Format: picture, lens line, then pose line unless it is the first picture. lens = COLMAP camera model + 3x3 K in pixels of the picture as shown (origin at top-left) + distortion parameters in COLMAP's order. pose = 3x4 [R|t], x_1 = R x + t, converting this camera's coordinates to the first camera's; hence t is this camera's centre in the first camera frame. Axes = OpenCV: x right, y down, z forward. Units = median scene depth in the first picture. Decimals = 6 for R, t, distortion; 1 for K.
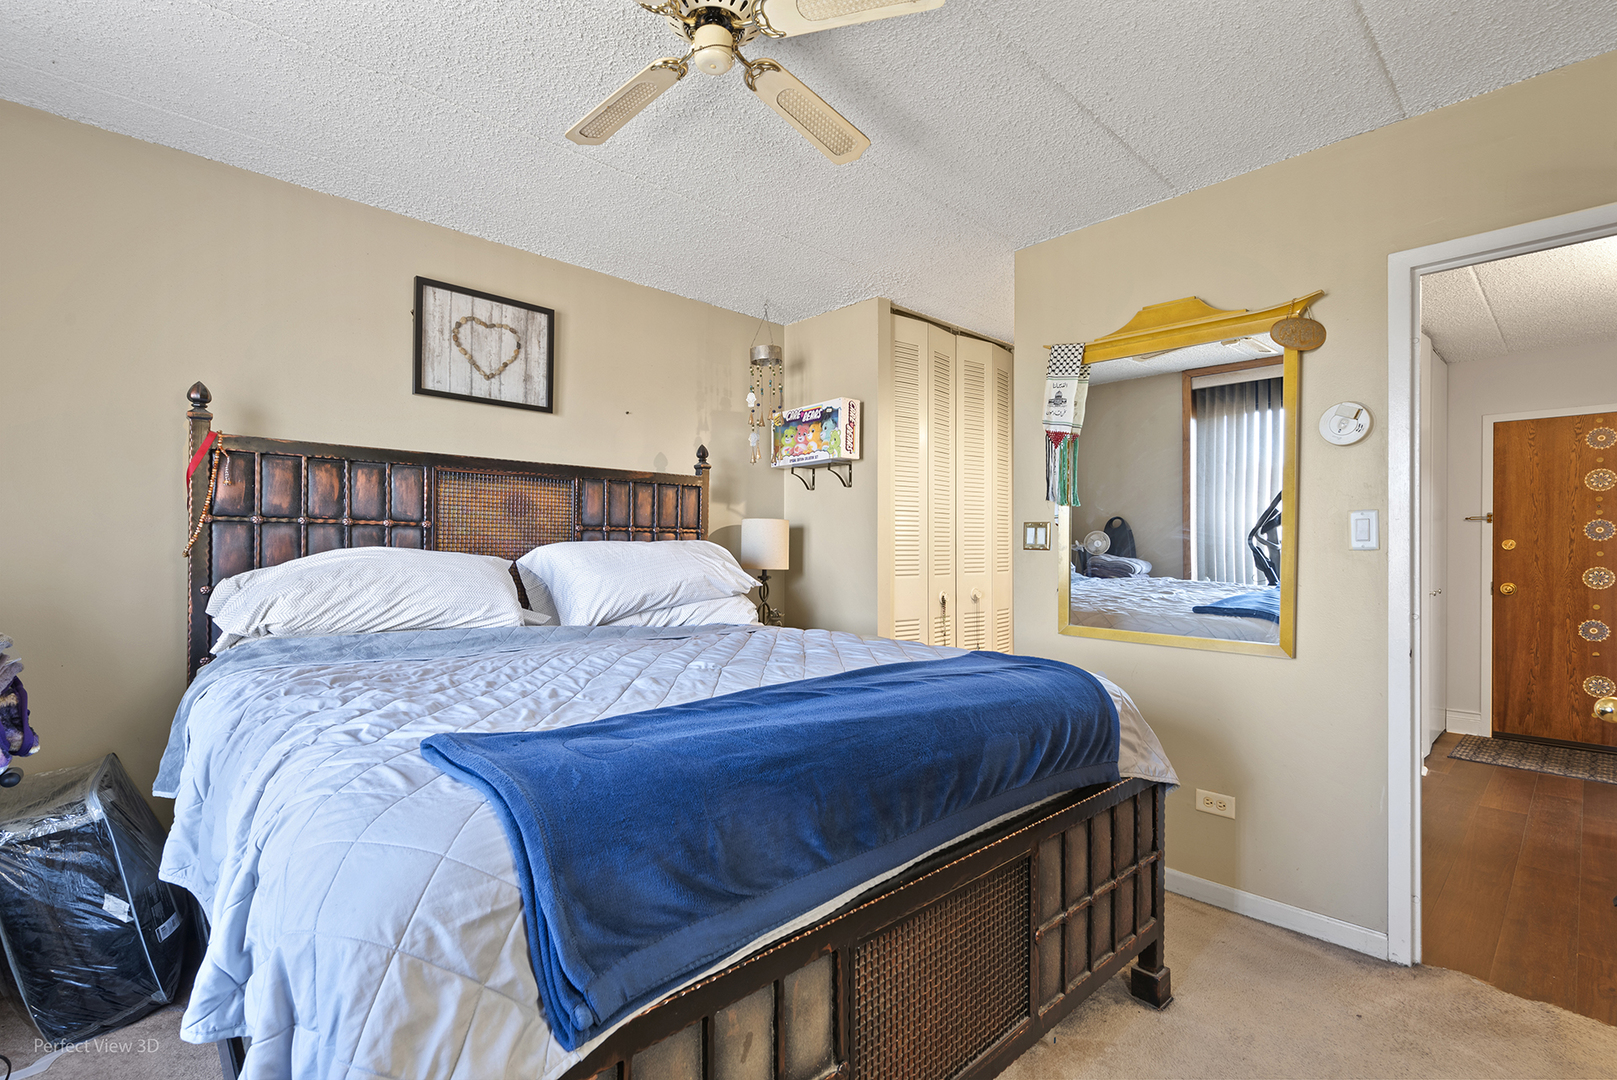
lens RADIAL K [[748.7, 0, 809.1], [0, 748.7, 550.6], [0, 0, 1]] dist [-0.001943, -0.000339]
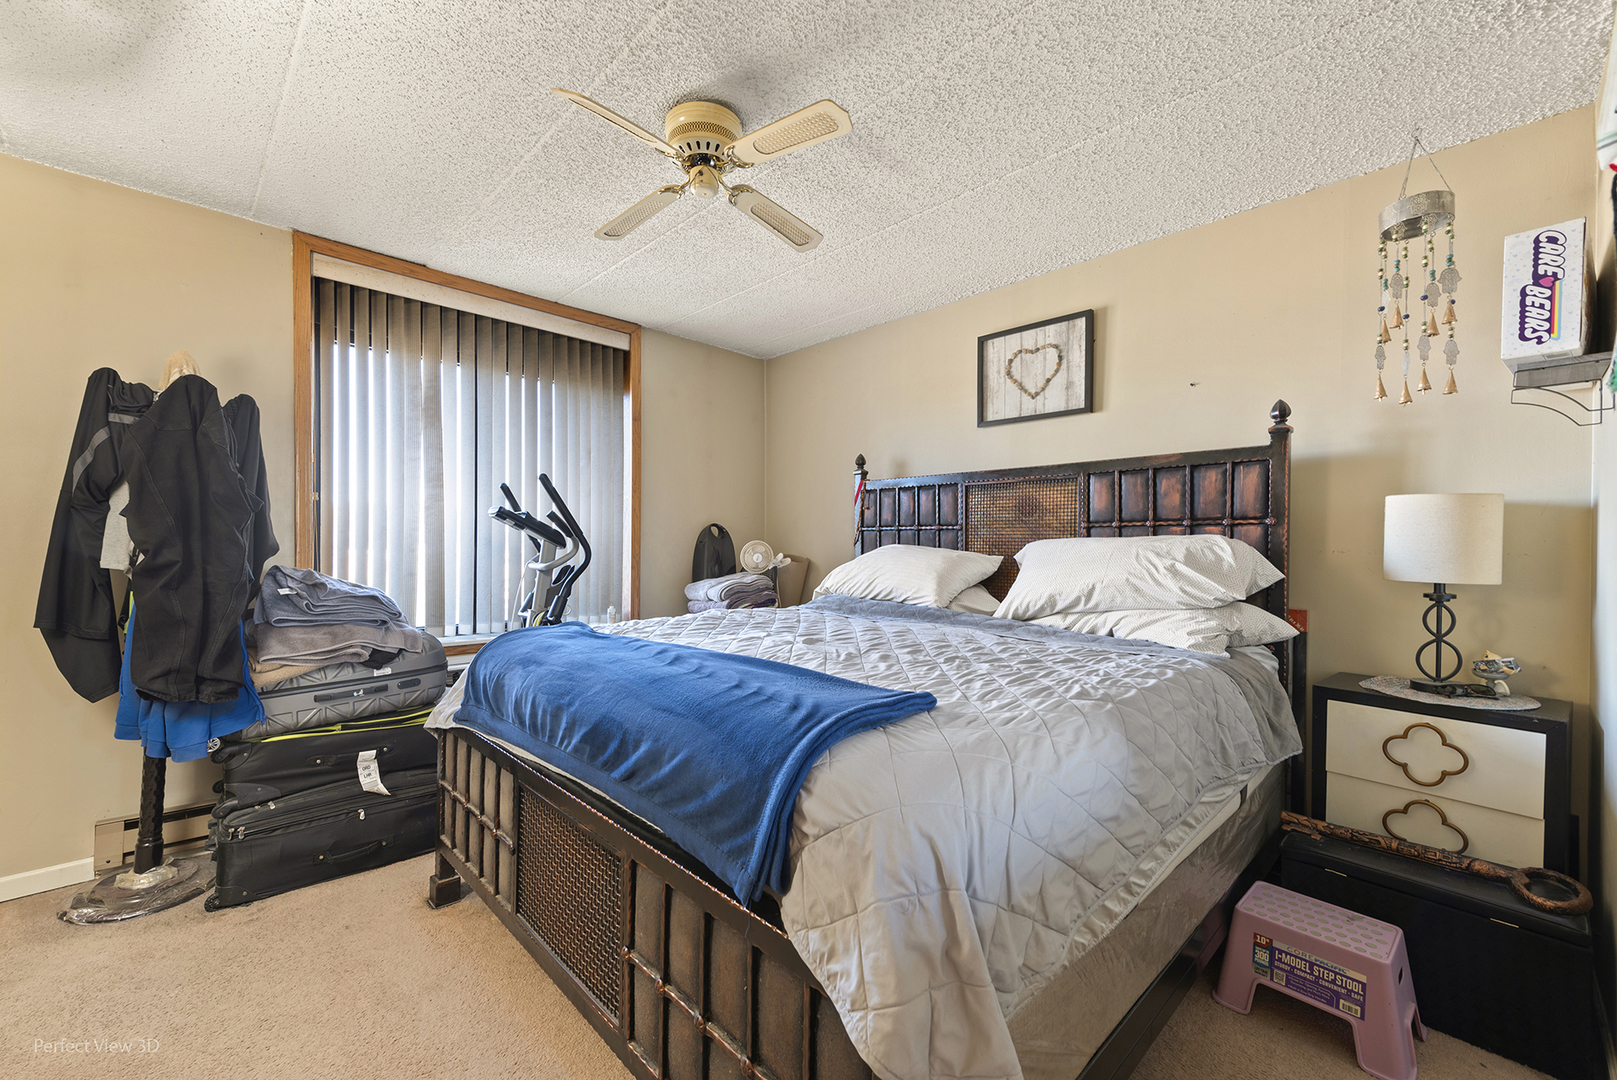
lens RADIAL K [[700.7, 0, 814.0], [0, 700.7, 544.4], [0, 0, 1]] dist [0.000328, -0.000590]
pose [[-0.038525, -0.000104, -0.999258, 0.660753], [-0.000826, 1.000000, -0.000072, -0.003672], [0.999257, 0.000823, -0.038525, 0.705340]]
